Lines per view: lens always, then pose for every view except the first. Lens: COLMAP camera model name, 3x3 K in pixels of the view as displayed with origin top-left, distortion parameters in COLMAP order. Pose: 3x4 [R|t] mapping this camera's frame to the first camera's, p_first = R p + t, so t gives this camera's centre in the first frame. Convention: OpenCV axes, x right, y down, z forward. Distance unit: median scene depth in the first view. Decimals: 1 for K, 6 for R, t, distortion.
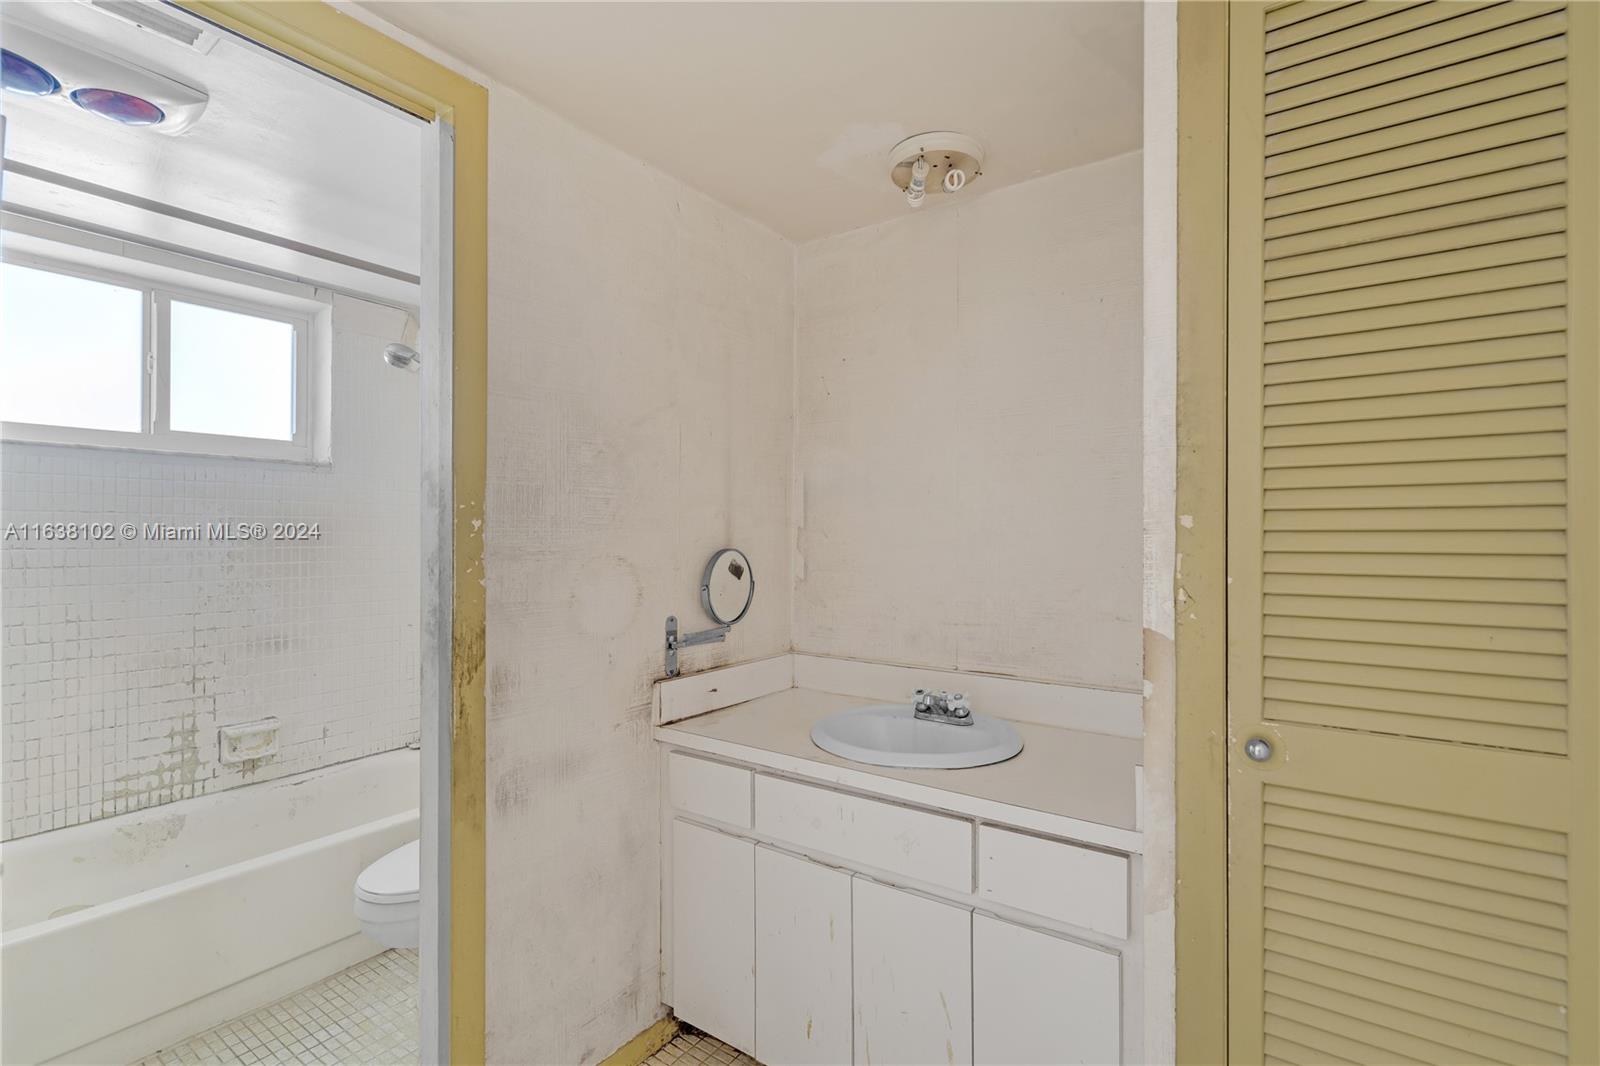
lens RADIAL K [[741.6, 0, 808.1], [0, 741.6, 526.5], [0, 0, 1]] dist [-0.001926, 0.000289]
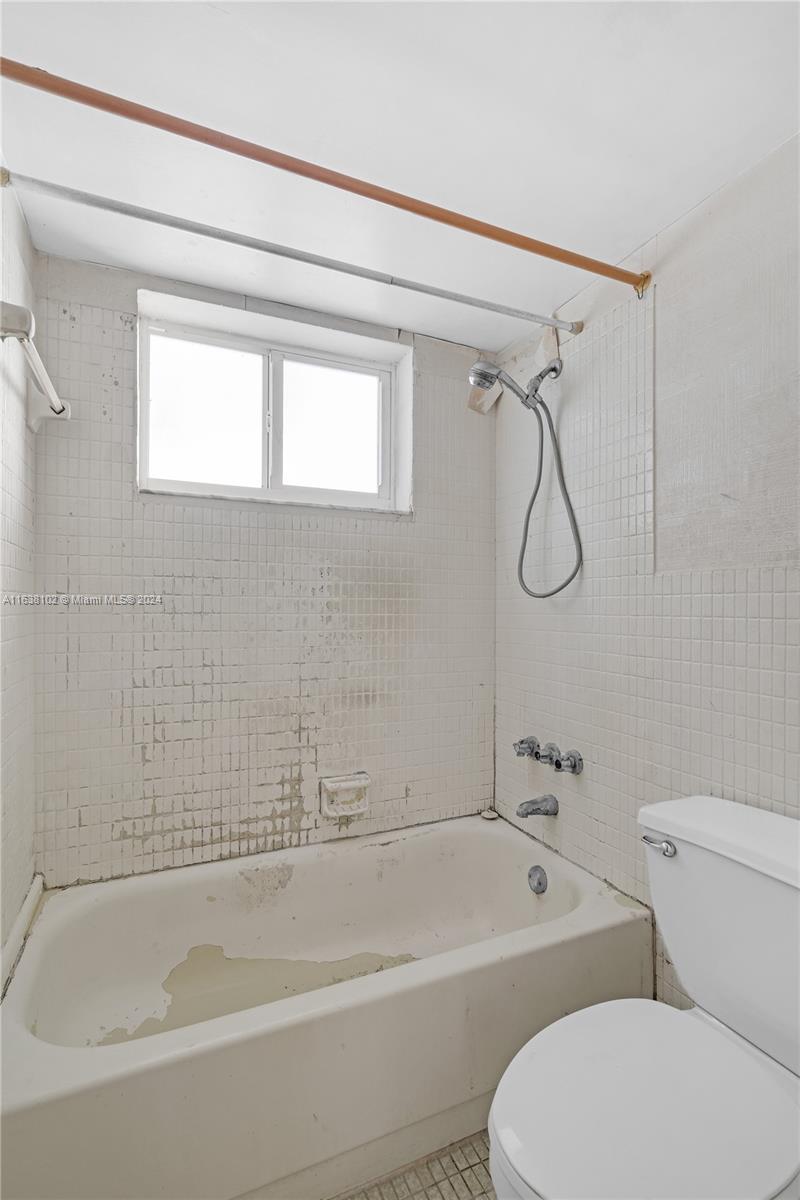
lens RADIAL K [[556.2, 0, 398.1], [0, 556.2, 602.6], [0, 0, 1]] dist [-0.001926, 0.000289]
pose [[0.858052, 0.000510, -0.513563, -0.329172], [0.000058, 0.999999, 0.001089, 0.035335], [0.513564, -0.000964, 0.858051, 0.423256]]
